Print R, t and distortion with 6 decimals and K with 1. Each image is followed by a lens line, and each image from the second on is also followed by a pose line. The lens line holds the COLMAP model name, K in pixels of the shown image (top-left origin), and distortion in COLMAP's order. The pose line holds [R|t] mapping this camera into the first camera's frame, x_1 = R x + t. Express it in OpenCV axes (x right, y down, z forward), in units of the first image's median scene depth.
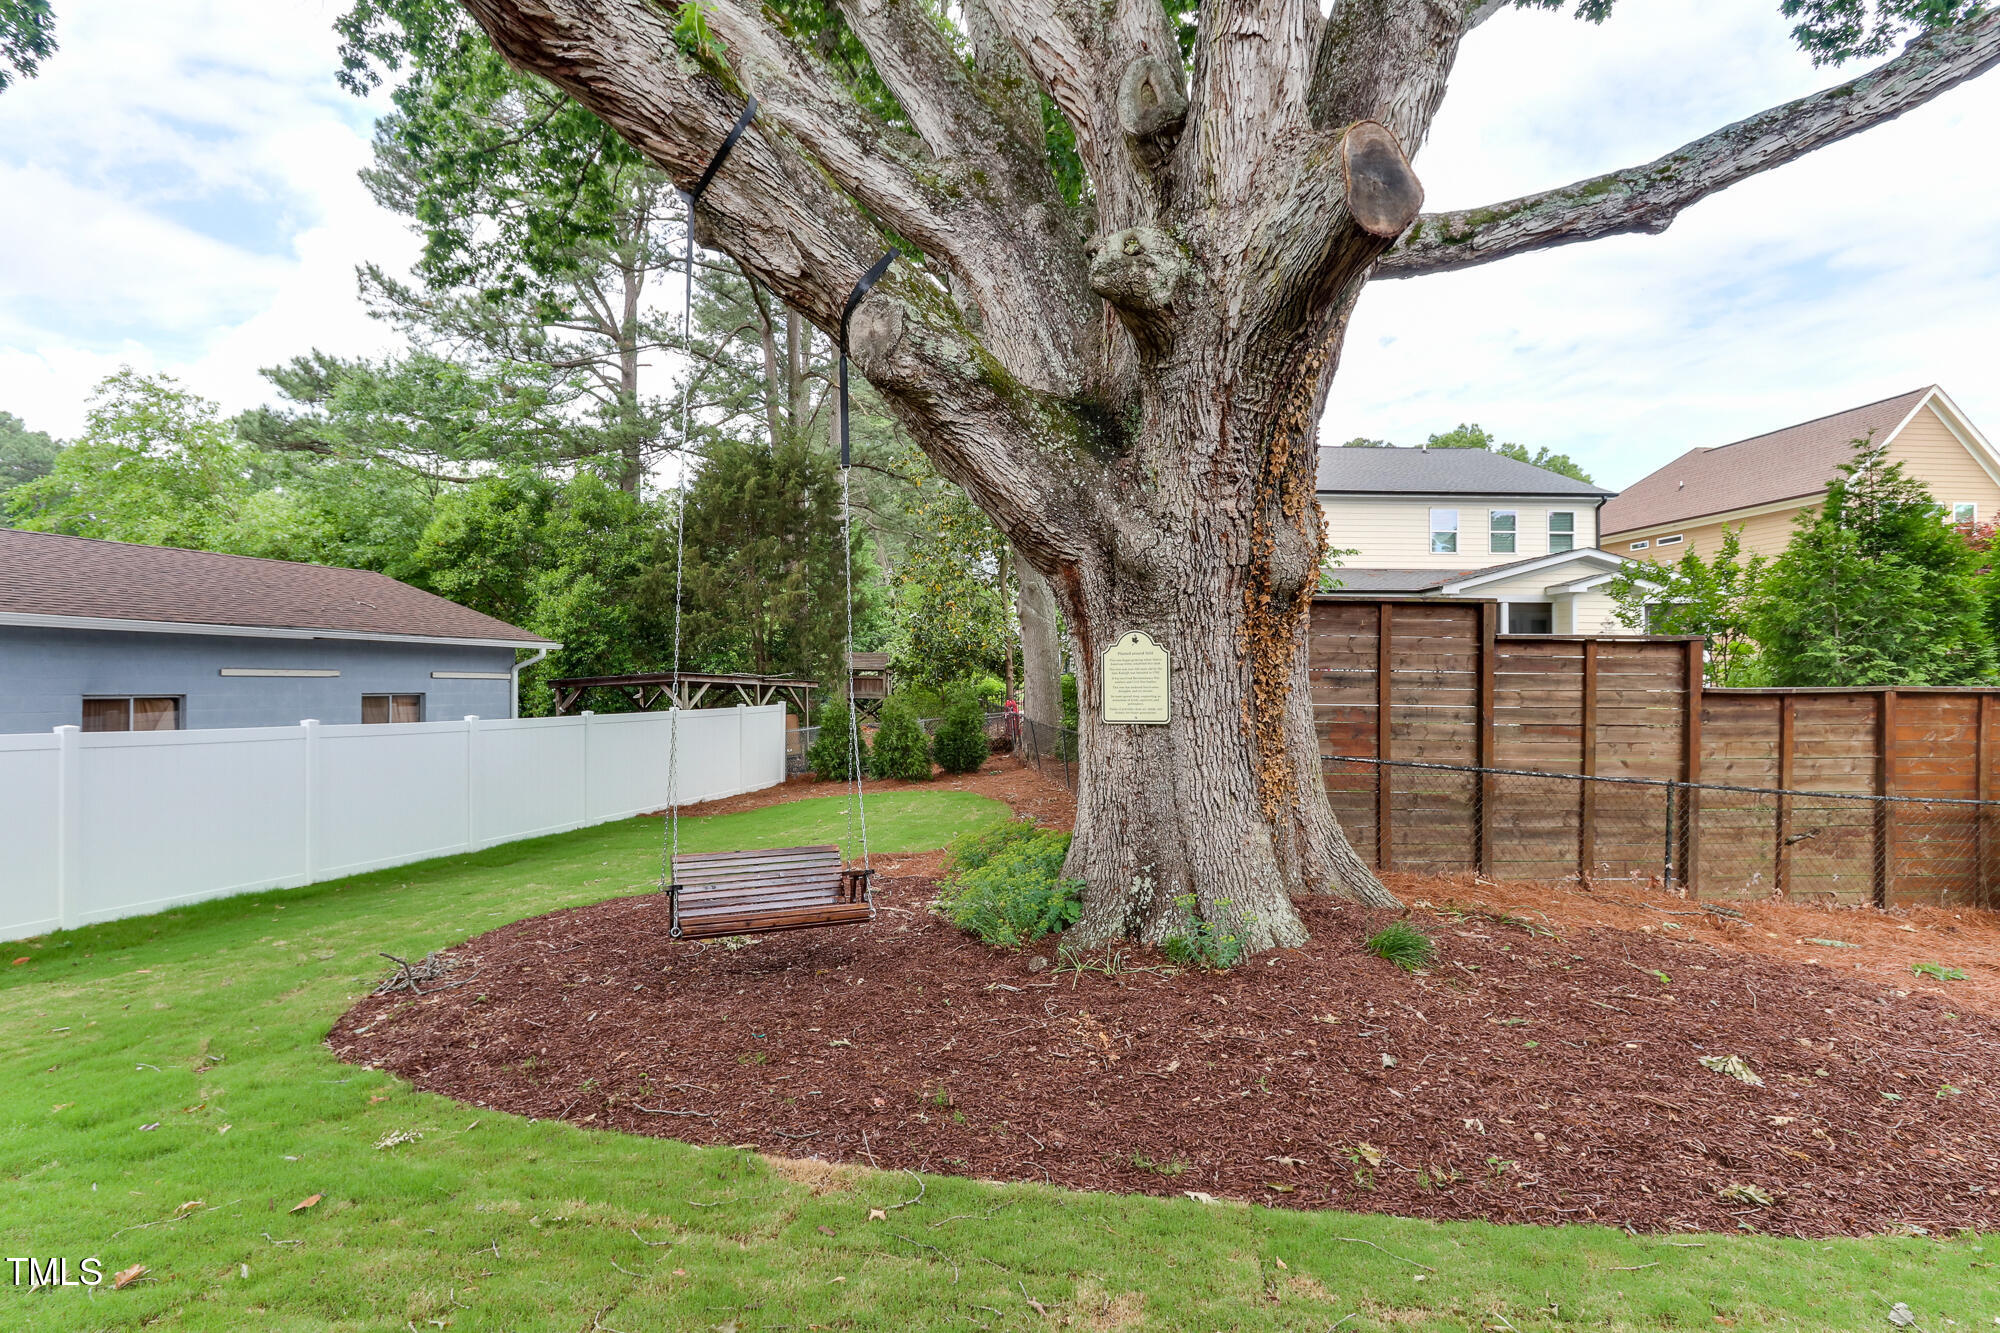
lens RADIAL K [[1059.2, 0, 1002.9], [0, 1059.2, 674.9], [0, 0, 1]] dist [-0.011507, -0.000573]
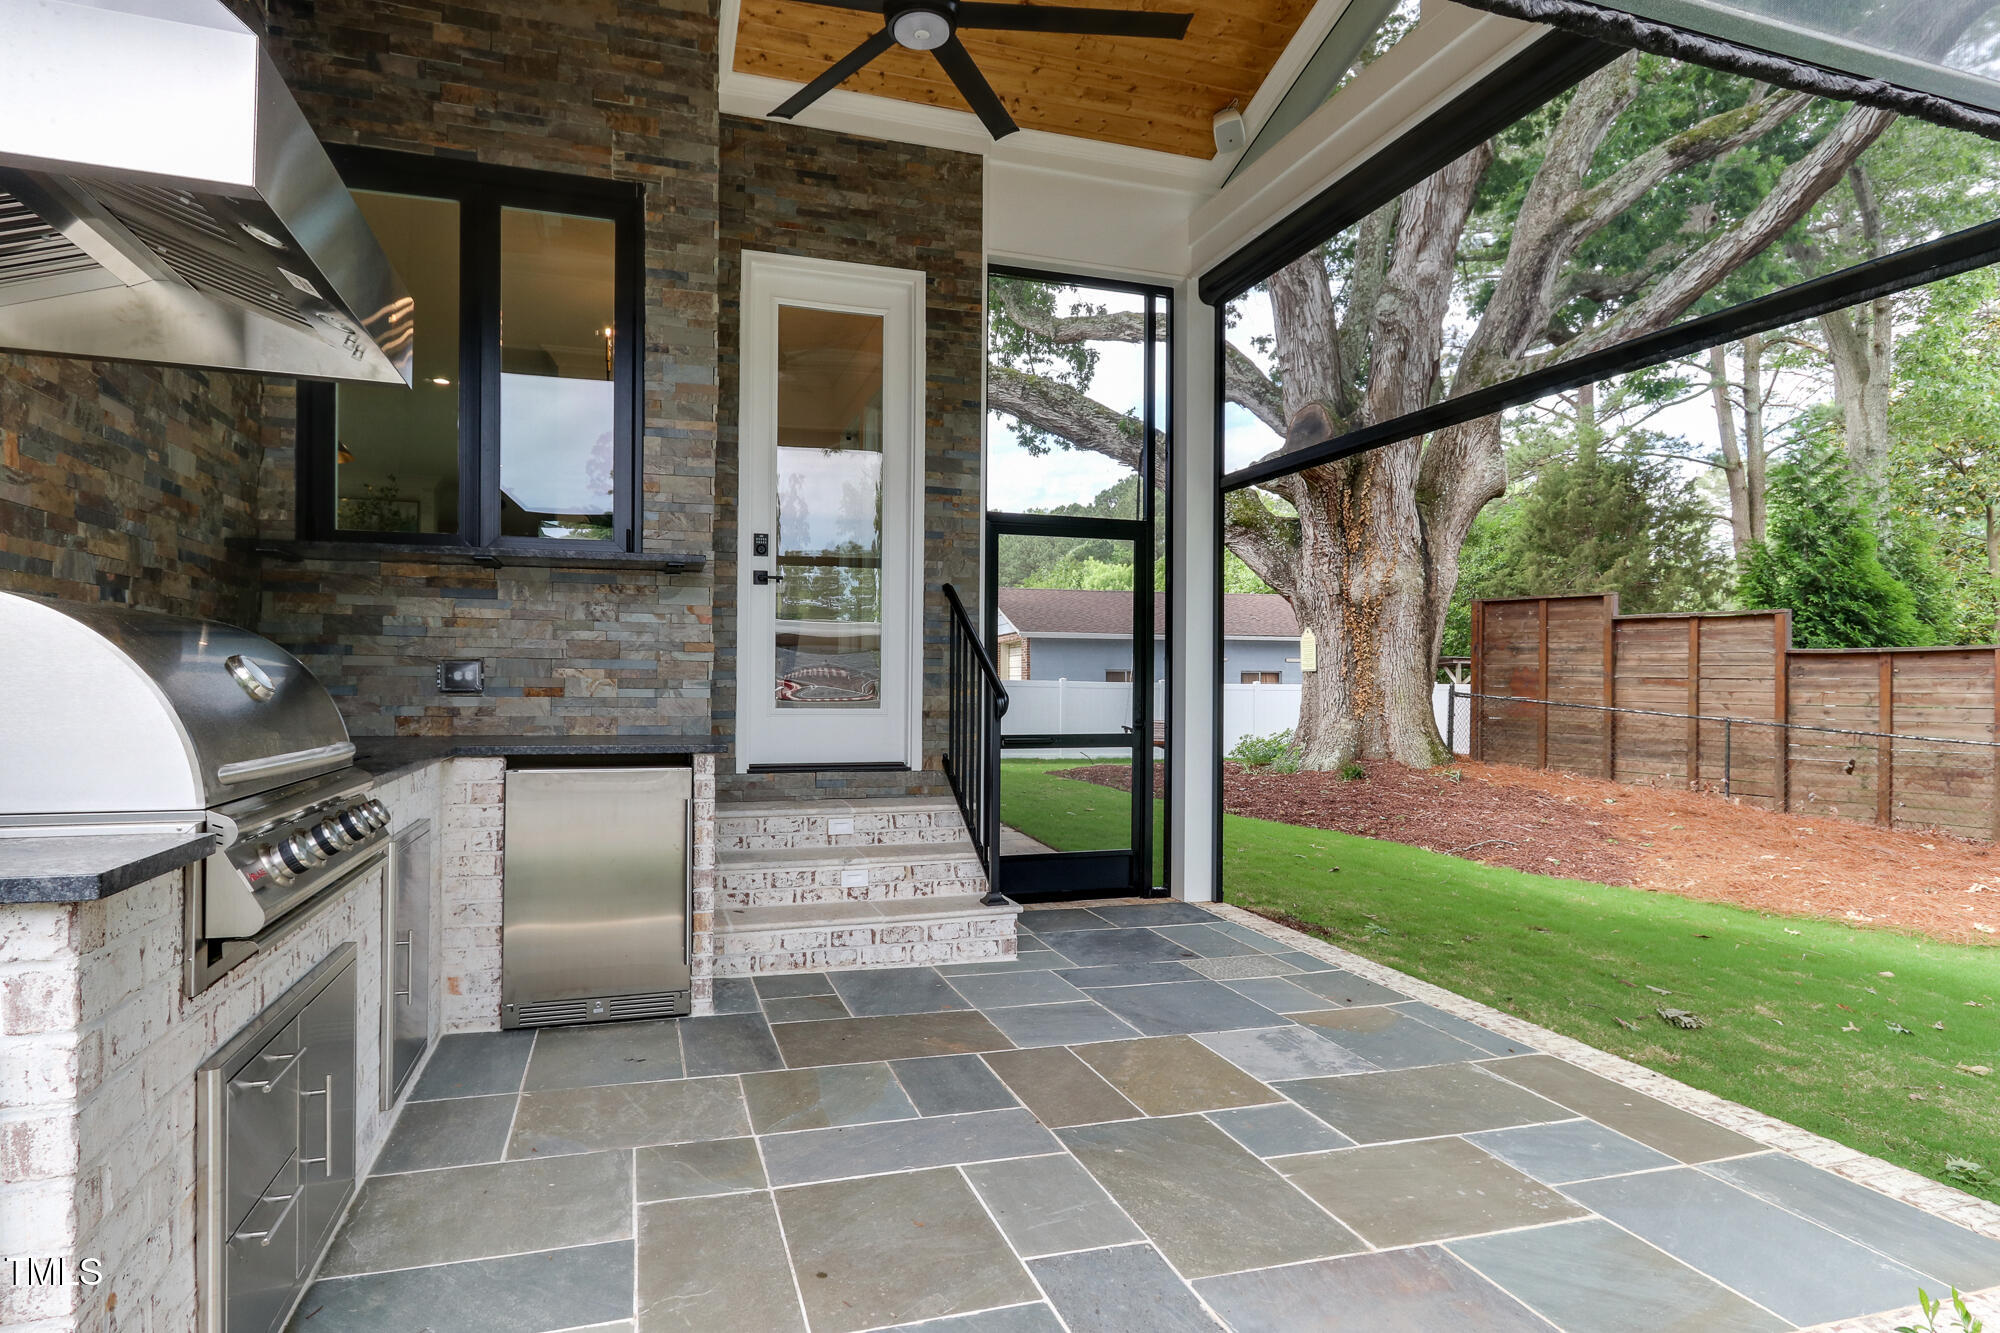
lens RADIAL K [[1059.2, 0, 998.3], [0, 1059.2, 663.8], [0, 0, 1]] dist [-0.011507, -0.000573]
pose [[0.528792, -0.011227, -0.848677, 1.242840], [0.010228, 0.999924, -0.006855, 0.028799], [0.848690, -0.005055, 0.528867, -0.494278]]
